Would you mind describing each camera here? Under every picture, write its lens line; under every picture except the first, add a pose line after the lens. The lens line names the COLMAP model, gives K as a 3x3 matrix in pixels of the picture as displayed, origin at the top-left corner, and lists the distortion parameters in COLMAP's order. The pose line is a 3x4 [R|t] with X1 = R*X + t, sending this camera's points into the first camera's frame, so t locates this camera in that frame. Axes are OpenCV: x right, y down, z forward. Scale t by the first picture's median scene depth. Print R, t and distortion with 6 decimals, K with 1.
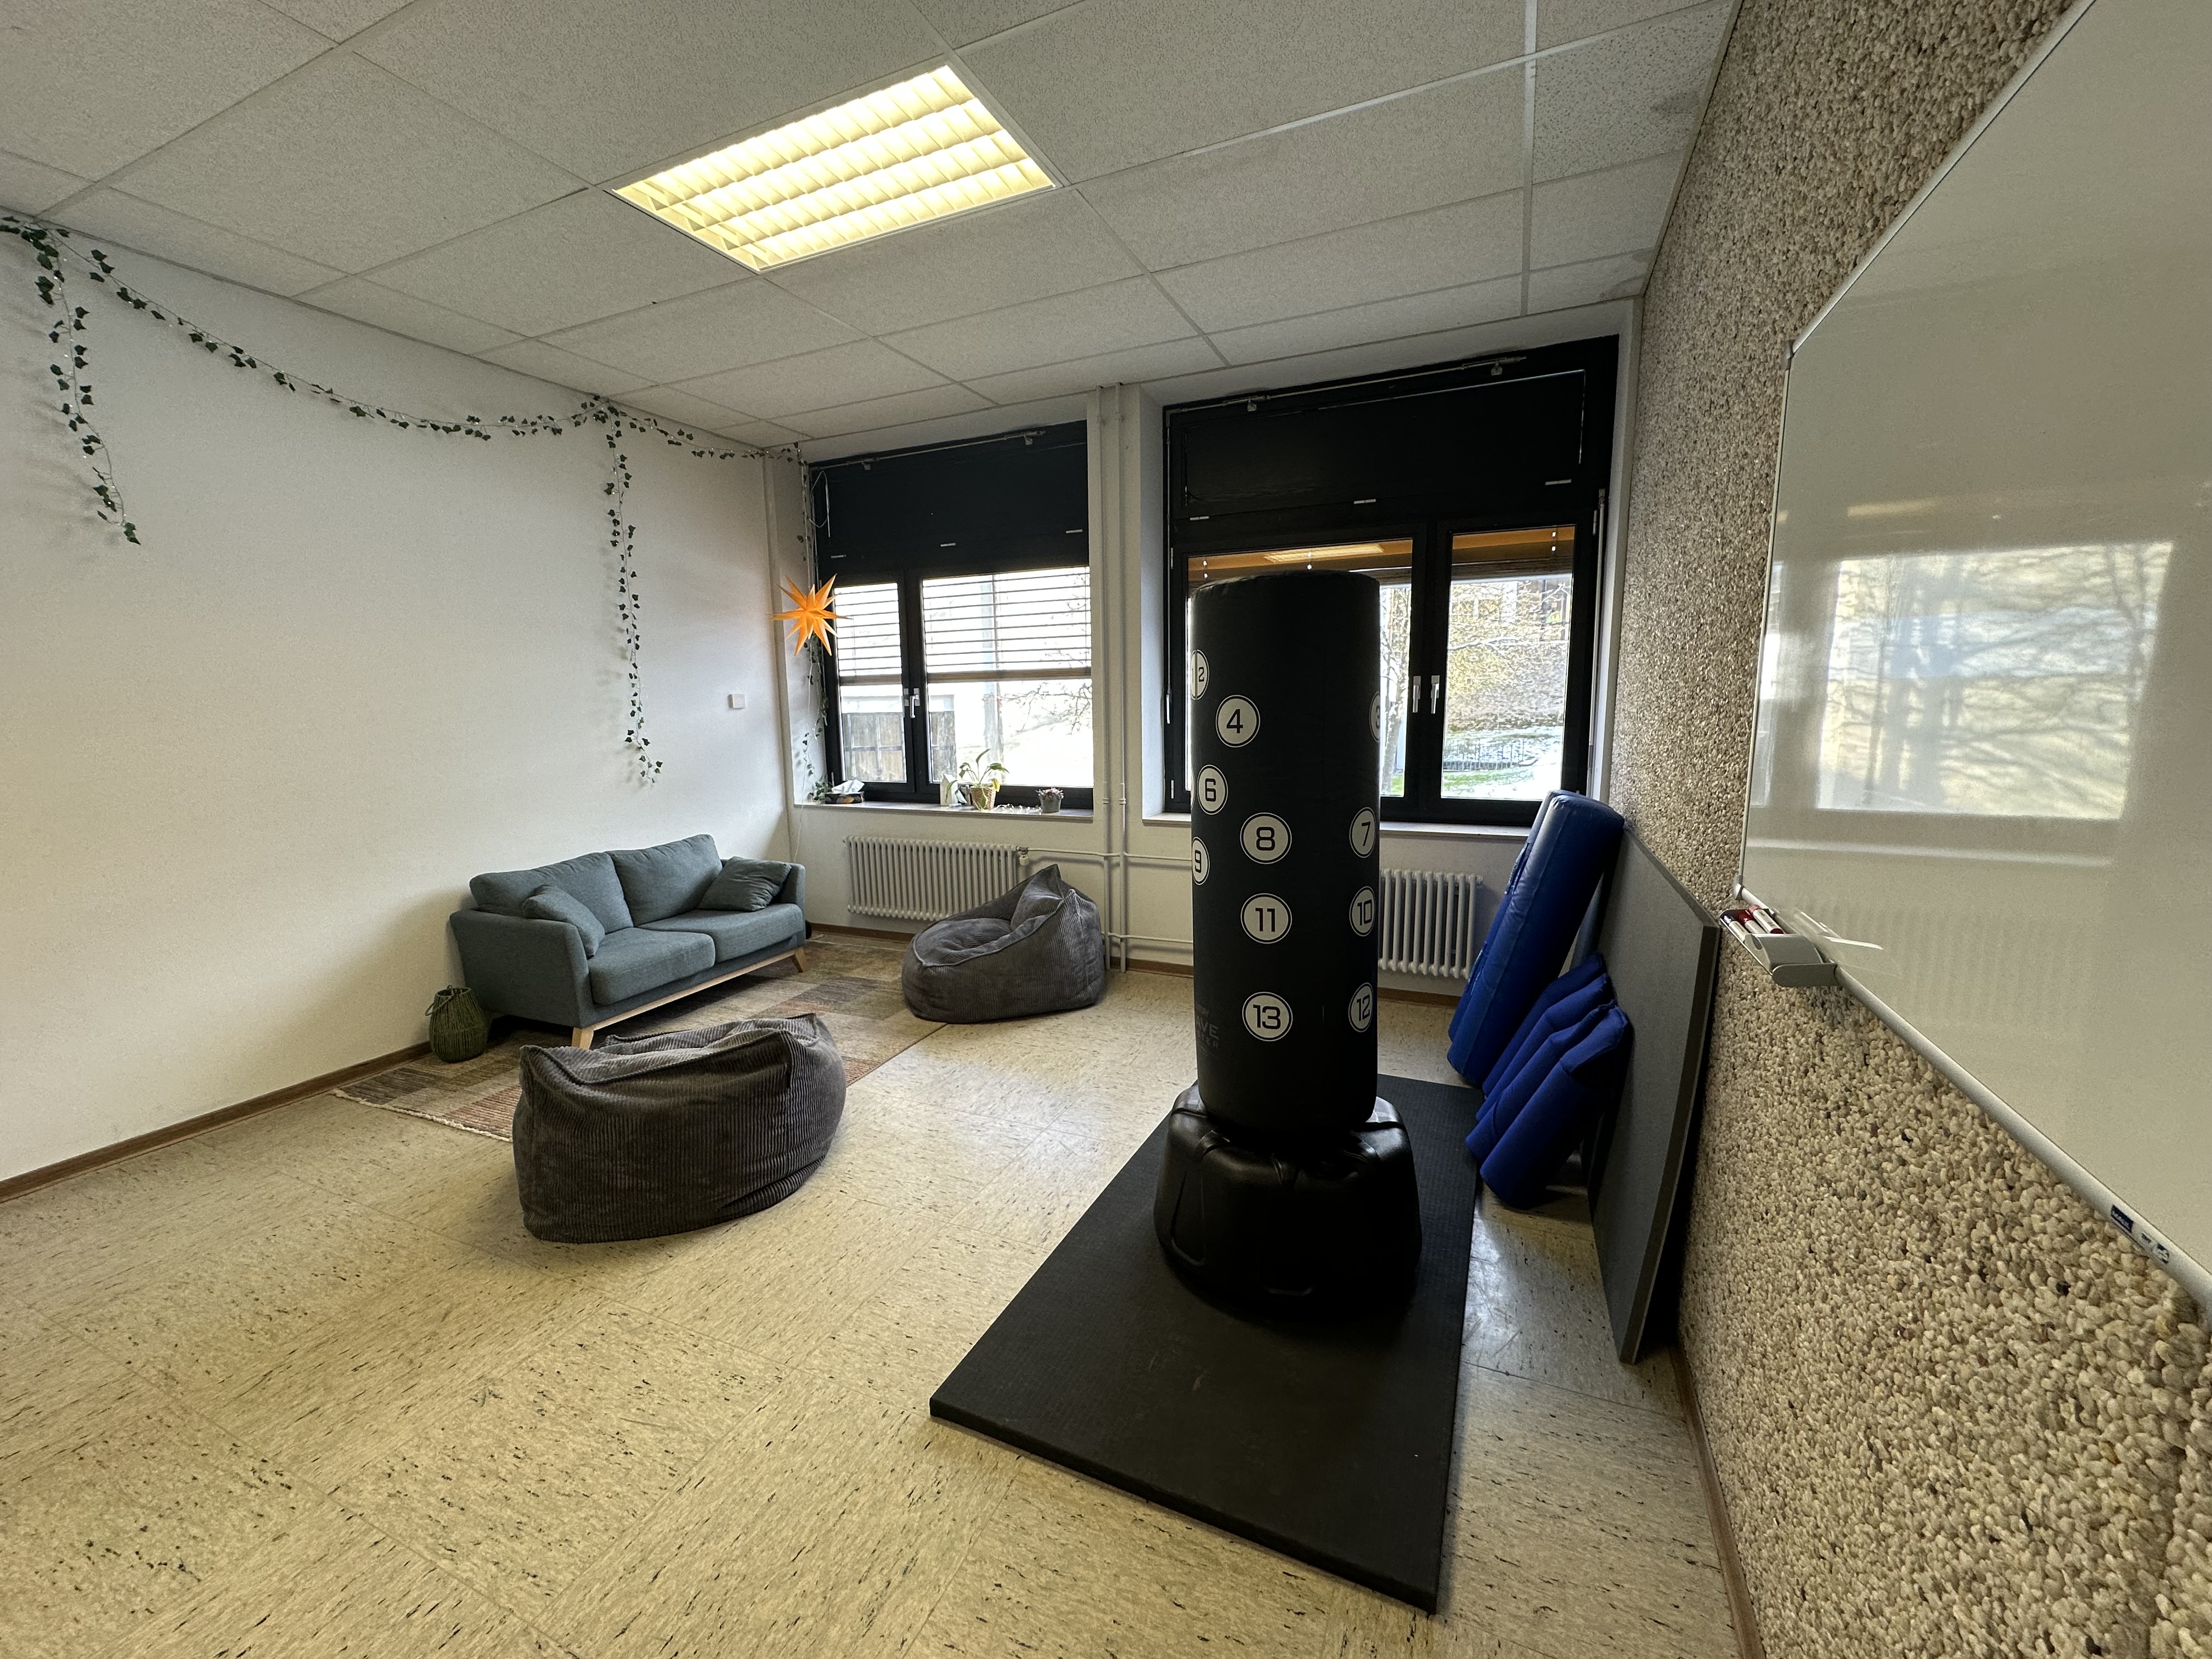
lens RADIAL K [[880.7, 0, 1107.8], [0, 880.7, 833.5], [0, 0, 1]] dist [-0.002930, 0.000503]
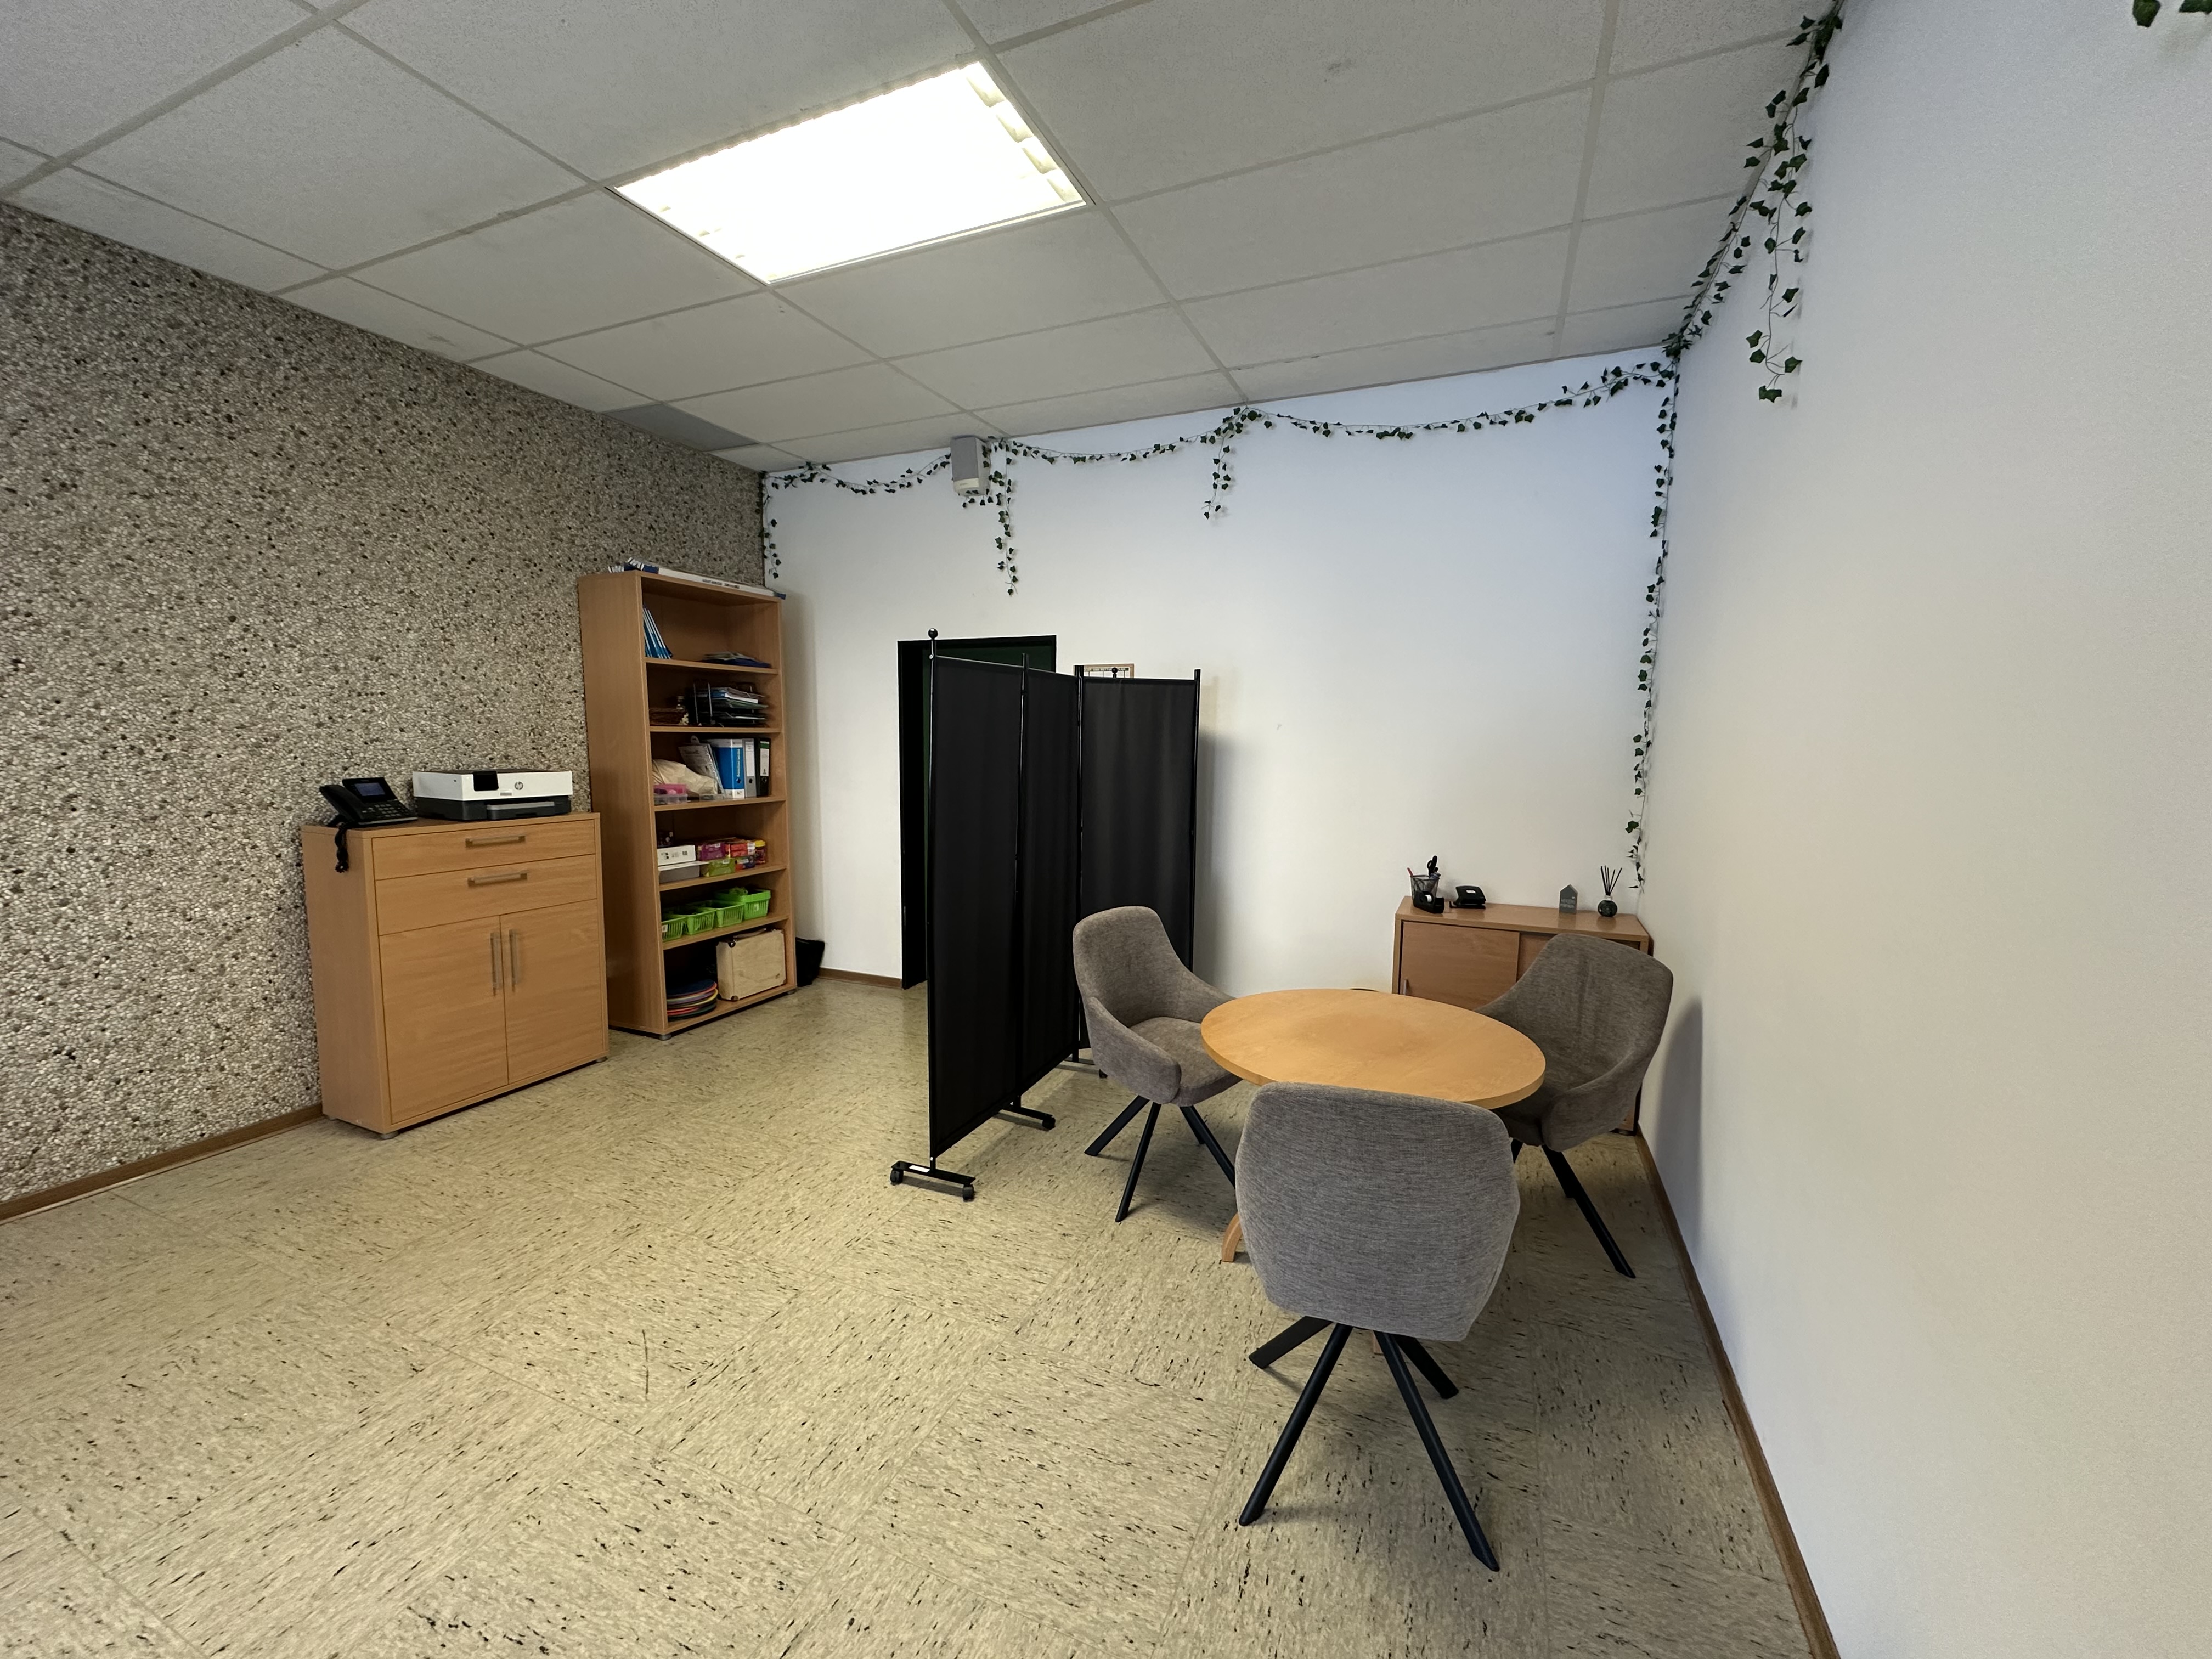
lens RADIAL K [[880.7, 0, 1104.3], [0, 880.7, 829.6], [0, 0, 1]] dist [-0.002930, 0.000503]
pose [[-0.999883, 0.011292, -0.010318, -0.597420], [0.008250, 0.966144, 0.257870, -0.079254], [0.012881, 0.257755, -0.966124, 0.571763]]
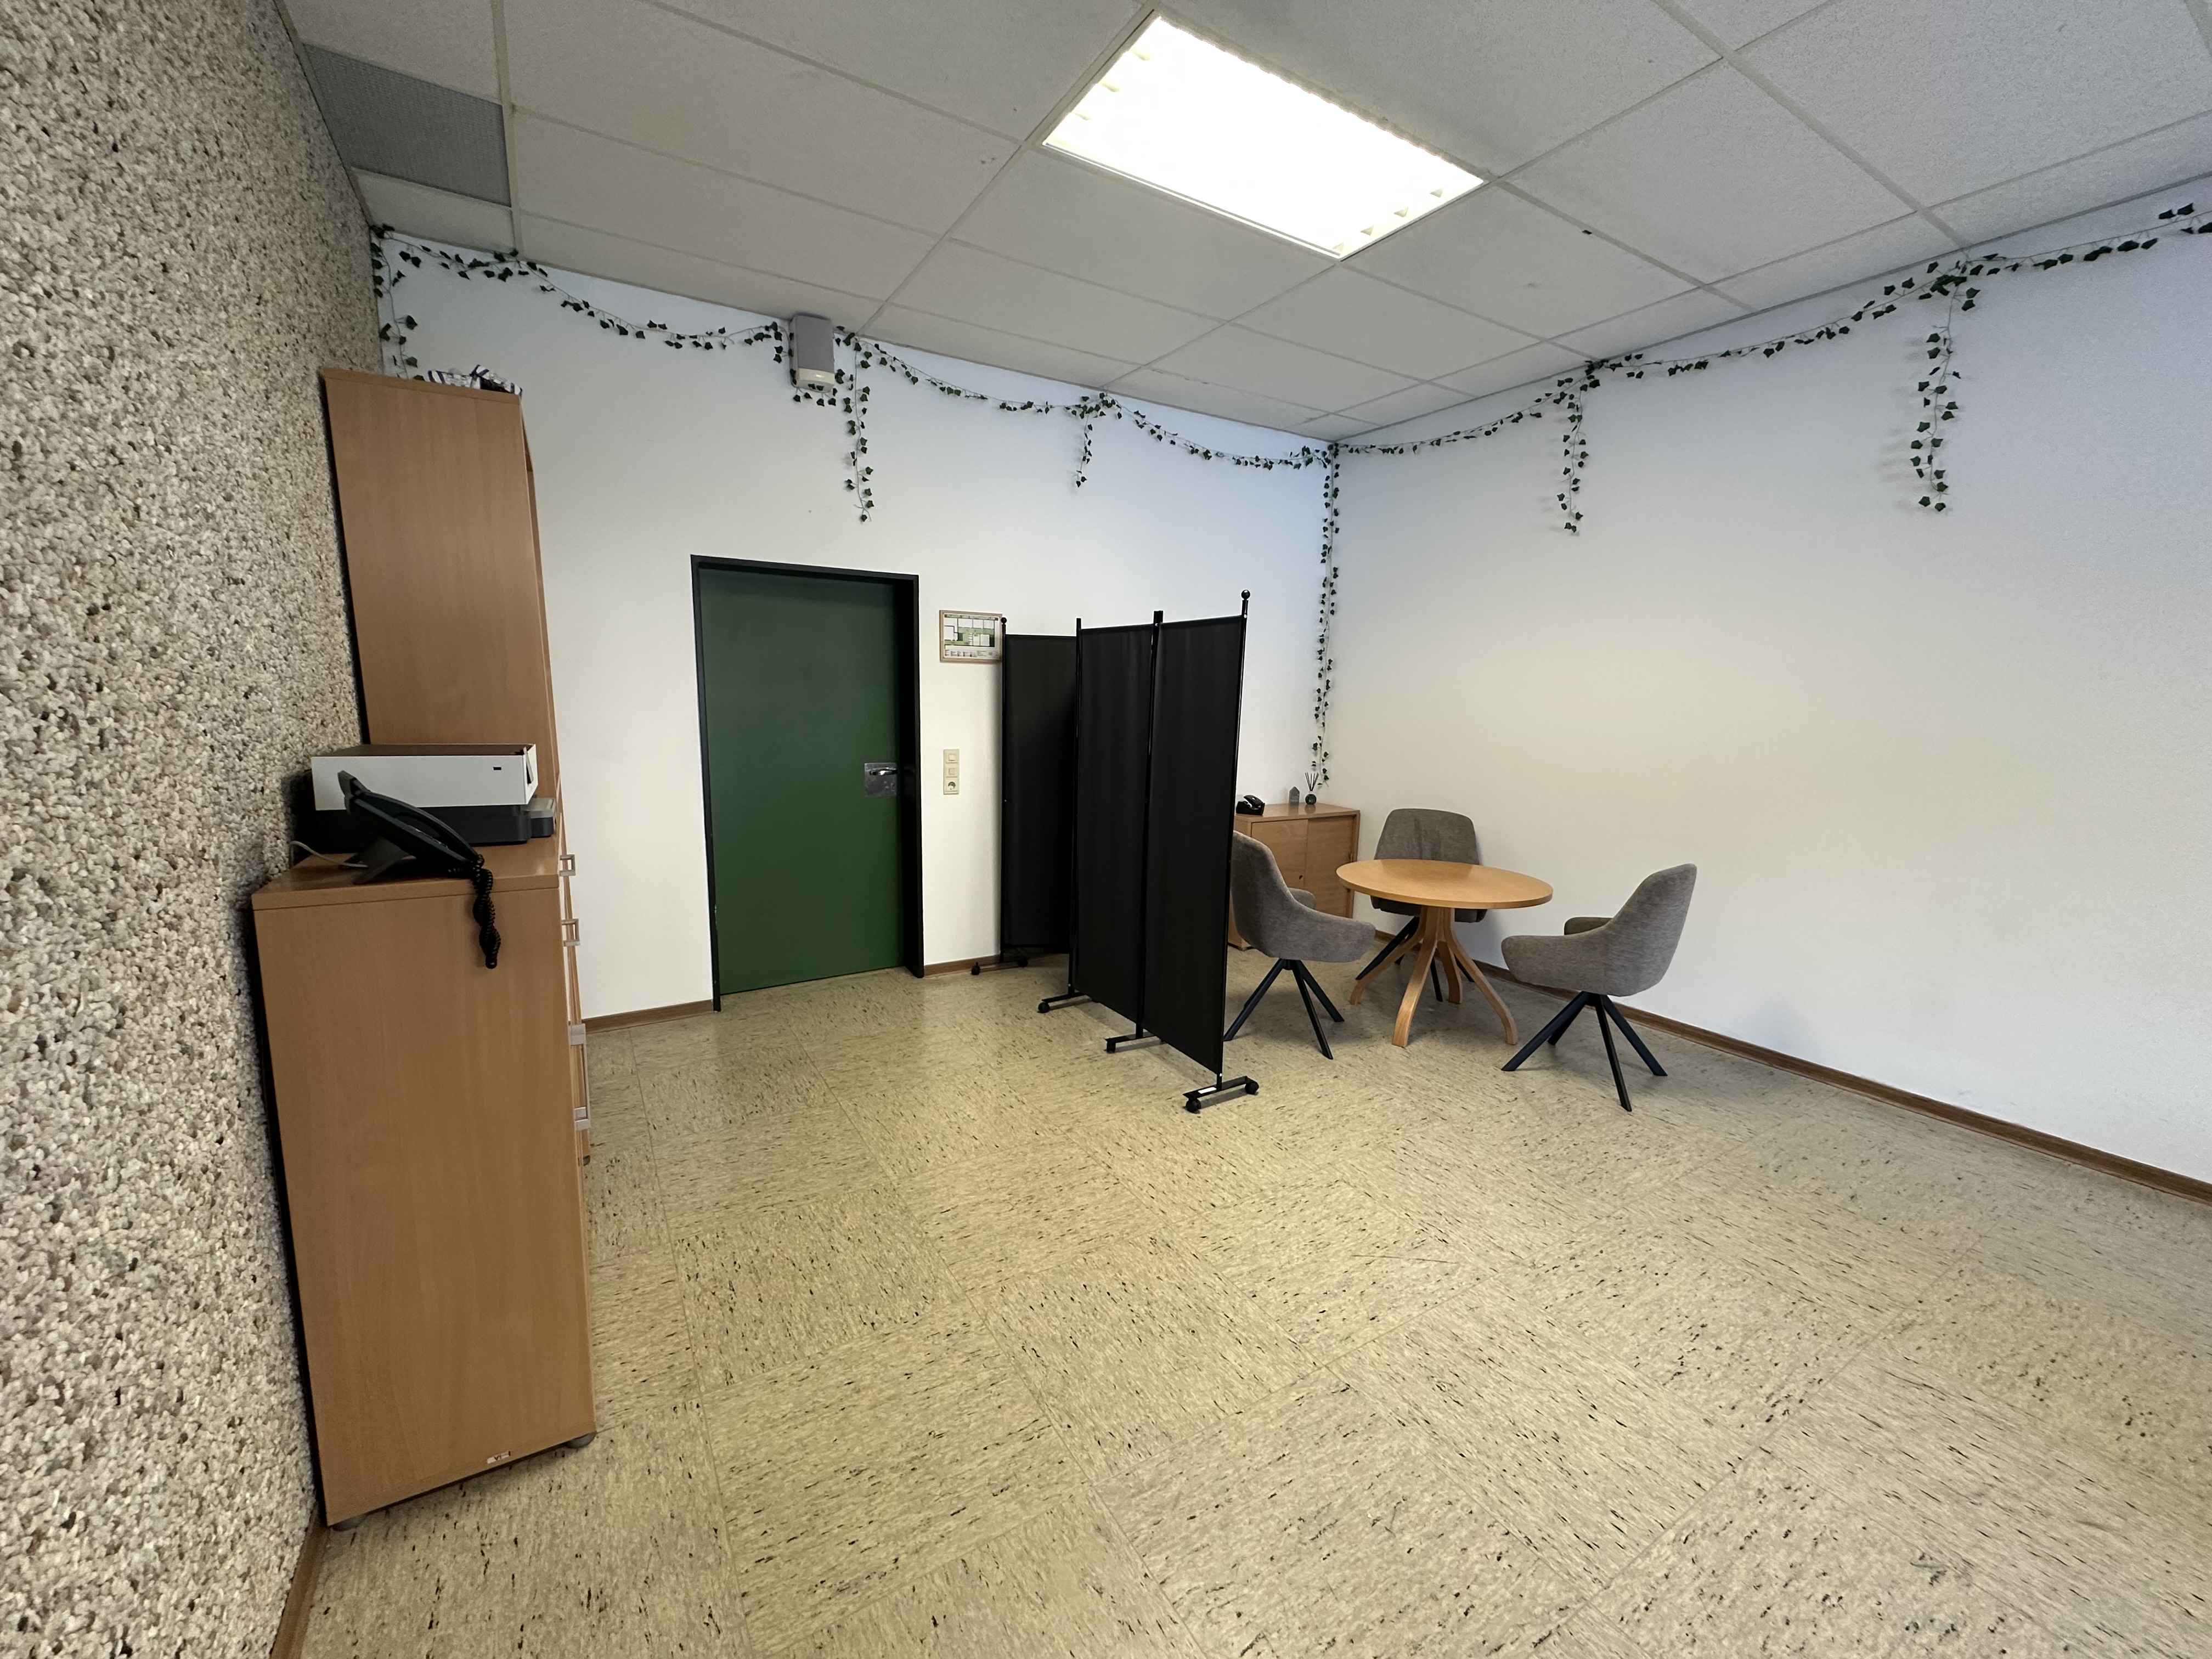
lens RADIAL K [[880.7, 0, 1105.4], [0, 880.7, 830.4], [0, 0, 1]] dist [-0.002930, 0.000503]
pose [[-0.563197, 0.138409, -0.814649, 0.109585], [-0.133265, 0.957753, 0.254853, -0.041189], [0.815506, 0.252097, -0.520958, 0.264356]]
